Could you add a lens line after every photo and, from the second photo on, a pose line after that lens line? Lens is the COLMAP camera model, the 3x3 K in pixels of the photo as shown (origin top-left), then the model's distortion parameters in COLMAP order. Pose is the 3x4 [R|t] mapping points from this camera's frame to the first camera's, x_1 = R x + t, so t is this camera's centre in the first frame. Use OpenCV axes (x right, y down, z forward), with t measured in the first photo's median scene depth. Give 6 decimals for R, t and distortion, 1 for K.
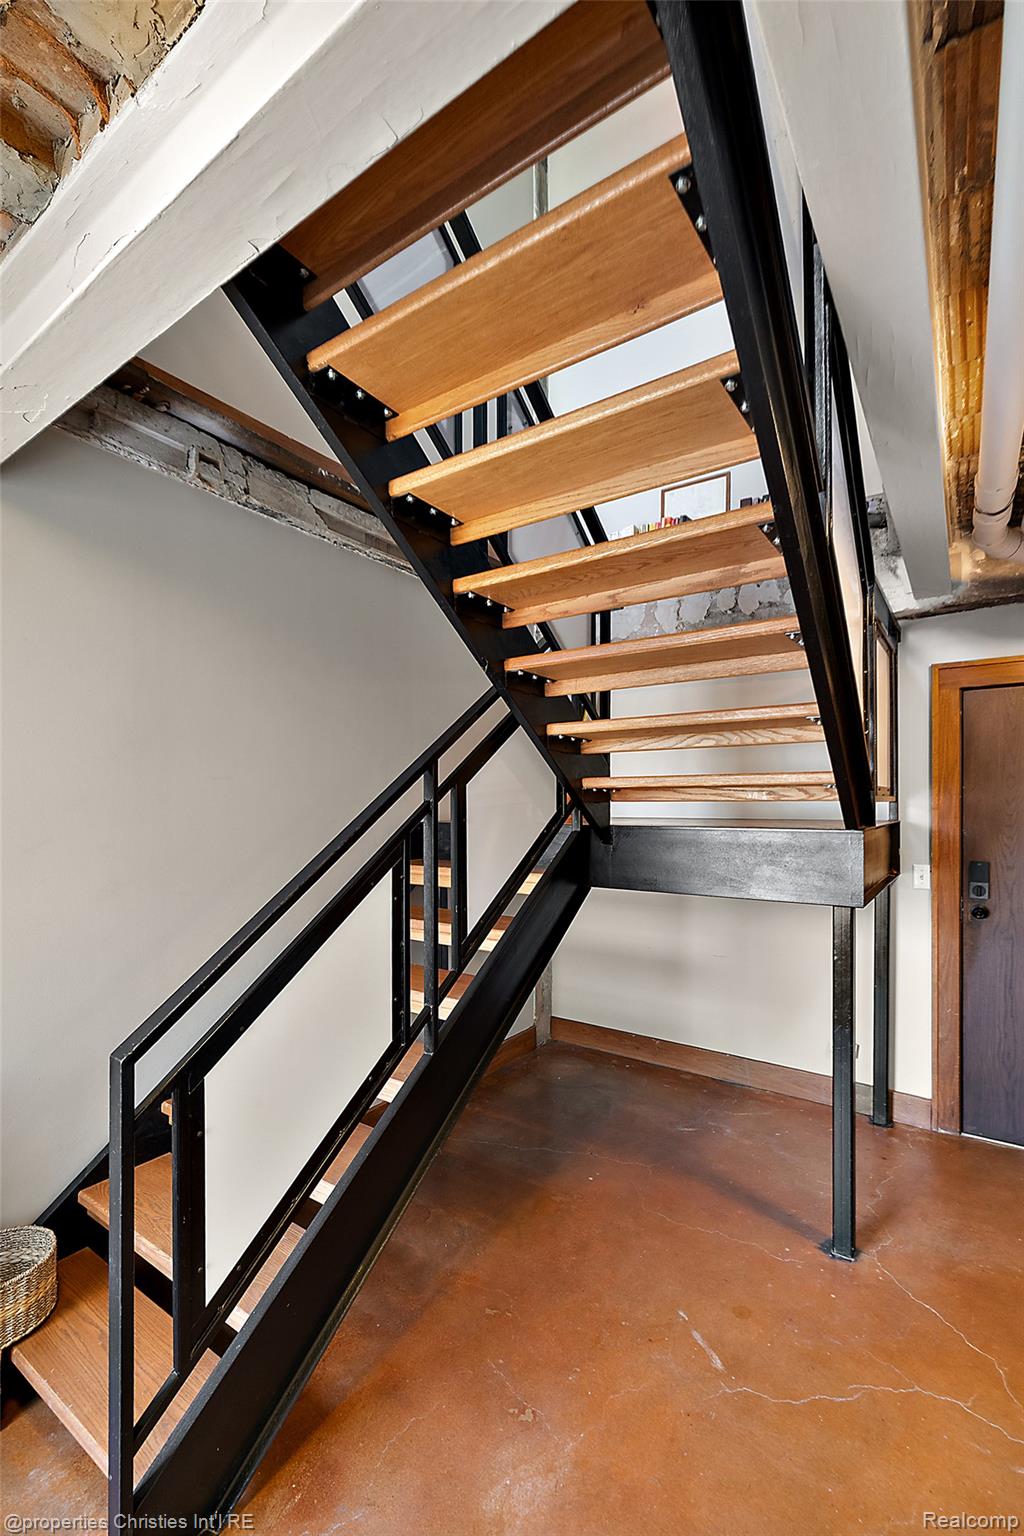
lens RADIAL K [[664.7, 0, 488.8], [0, 664.7, 804.3], [0, 0, 1]] dist [-0.001577, -0.000913]
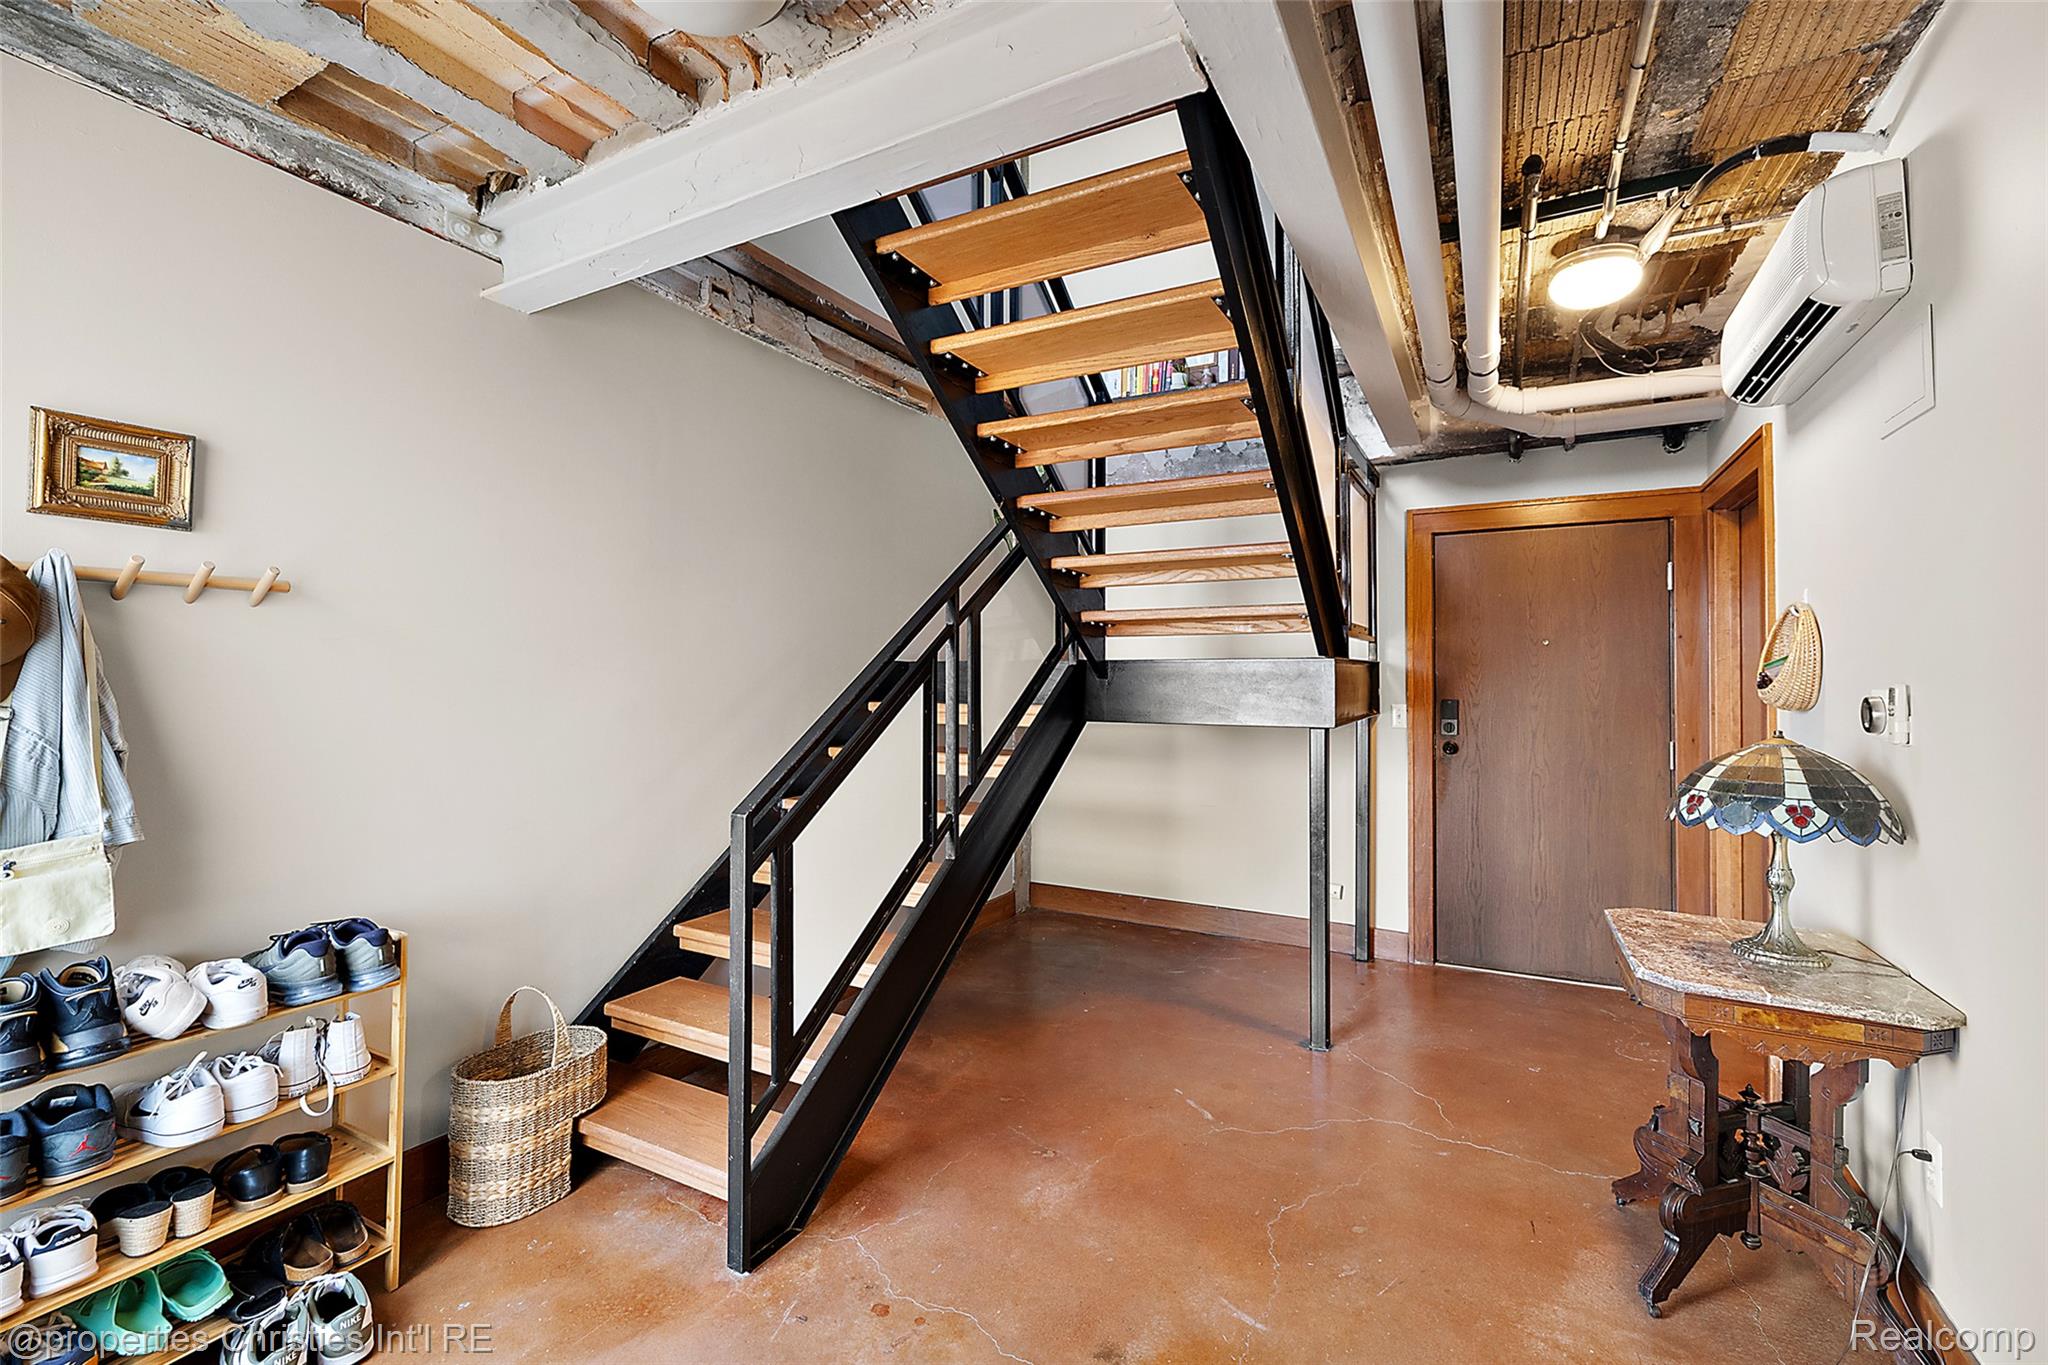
lens RADIAL K [[886.3, 0, 1019.5], [0, 886.3, 669.4], [0, 0, 1]] dist [-0.001577, -0.000913]
pose [[0.992124, 0.002708, 0.125228, -0.139411], [-0.001487, 0.999950, -0.009839, 0.070500], [-0.125249, 0.009576, 0.992079, -0.391534]]
